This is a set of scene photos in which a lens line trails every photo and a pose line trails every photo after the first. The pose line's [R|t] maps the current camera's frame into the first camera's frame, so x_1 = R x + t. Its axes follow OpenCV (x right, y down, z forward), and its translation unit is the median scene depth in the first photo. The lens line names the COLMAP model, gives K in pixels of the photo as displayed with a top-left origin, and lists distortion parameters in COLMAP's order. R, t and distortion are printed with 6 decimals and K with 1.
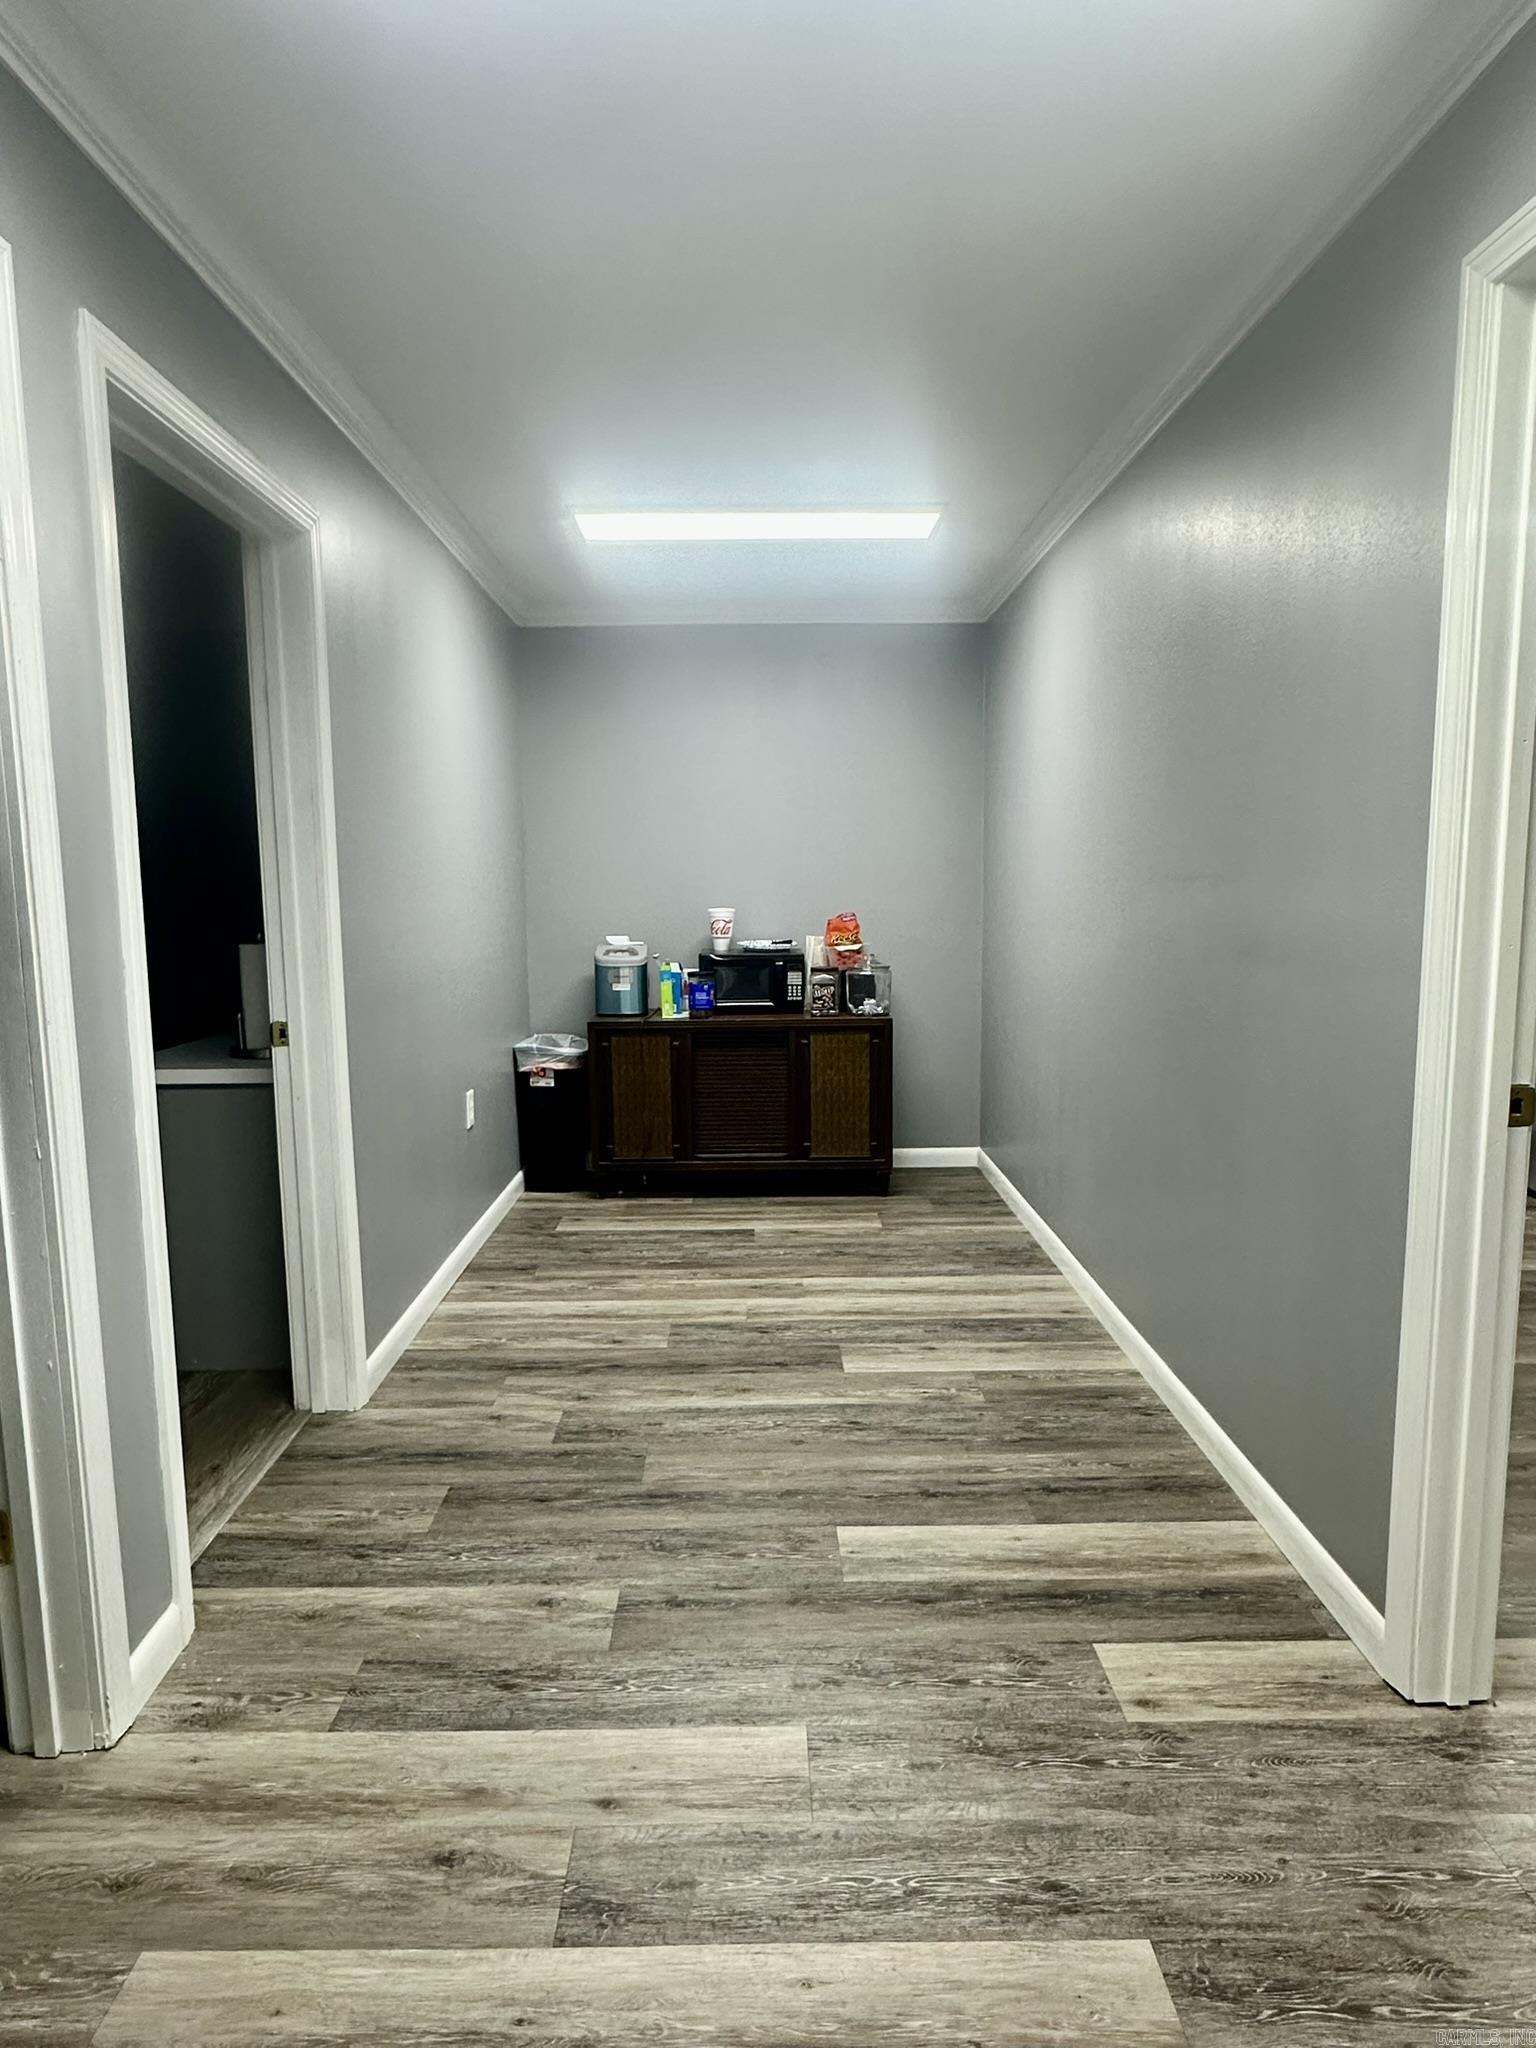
lens RADIAL K [[1151.9, 0, 769.4], [0, 1151.9, 1029.7], [0, 0, 1]] dist [-0.008046, -0.001602]
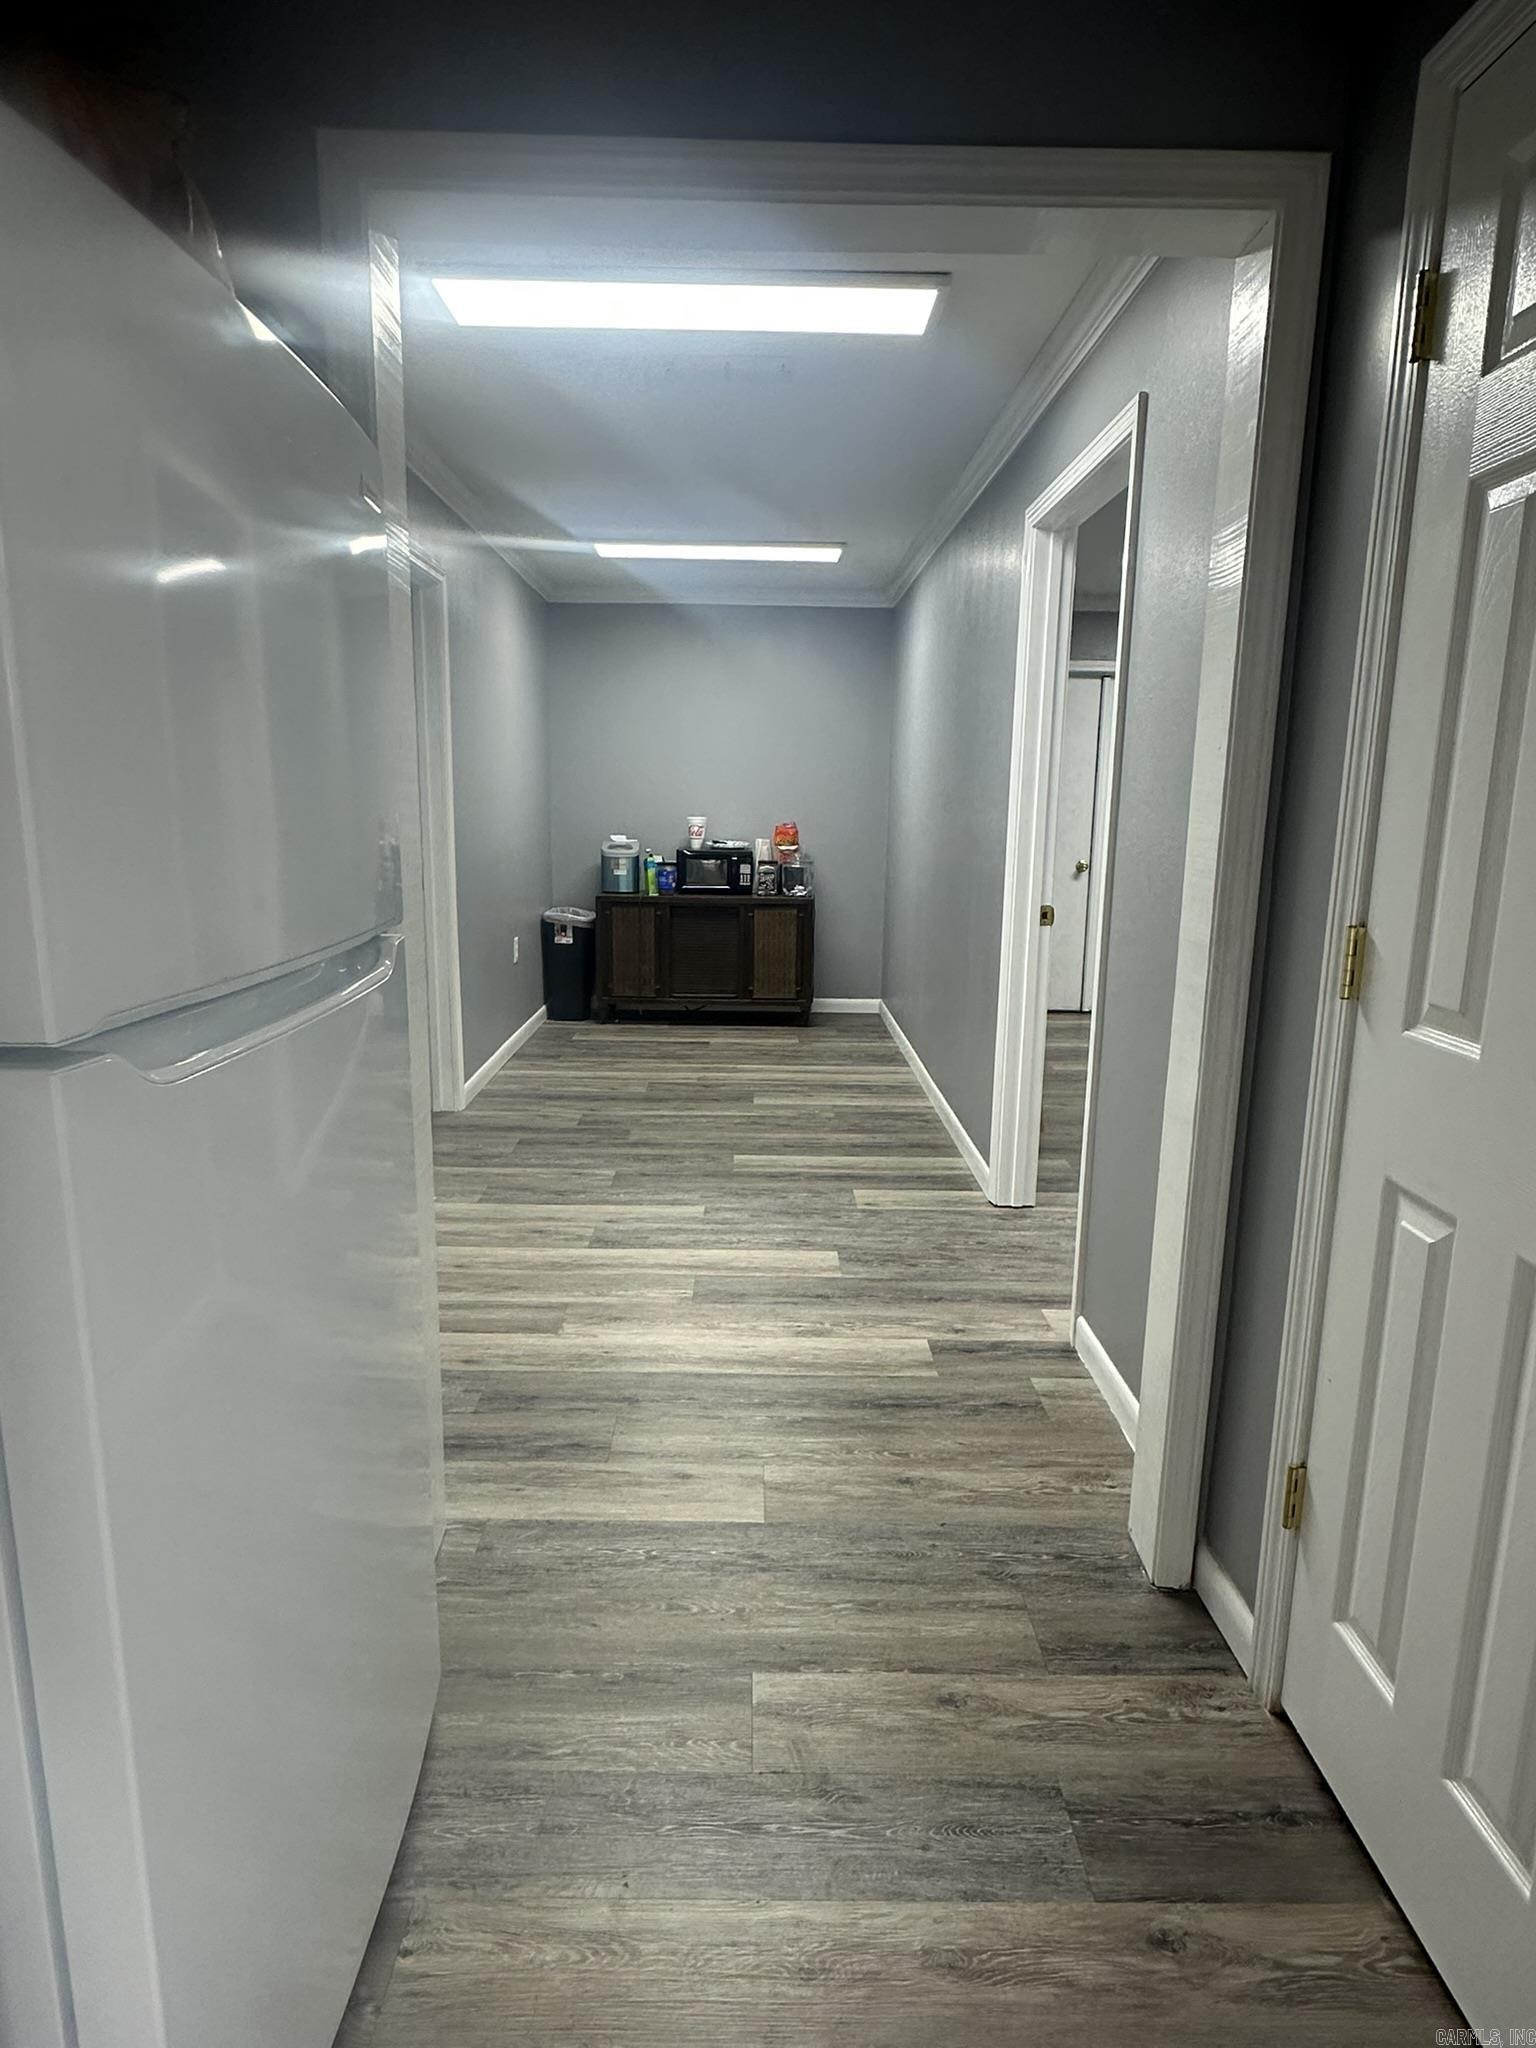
lens RADIAL K [[1207.3, 0, 759.0], [0, 1207.3, 1023.9], [0, 0, 1]] dist [0.007787, 0.000479]
pose [[0.999625, 0.026340, -0.007482, 0.081012], [-0.025839, 0.997824, 0.060664, 0.079768], [0.009064, -0.060447, 0.998130, -0.687596]]
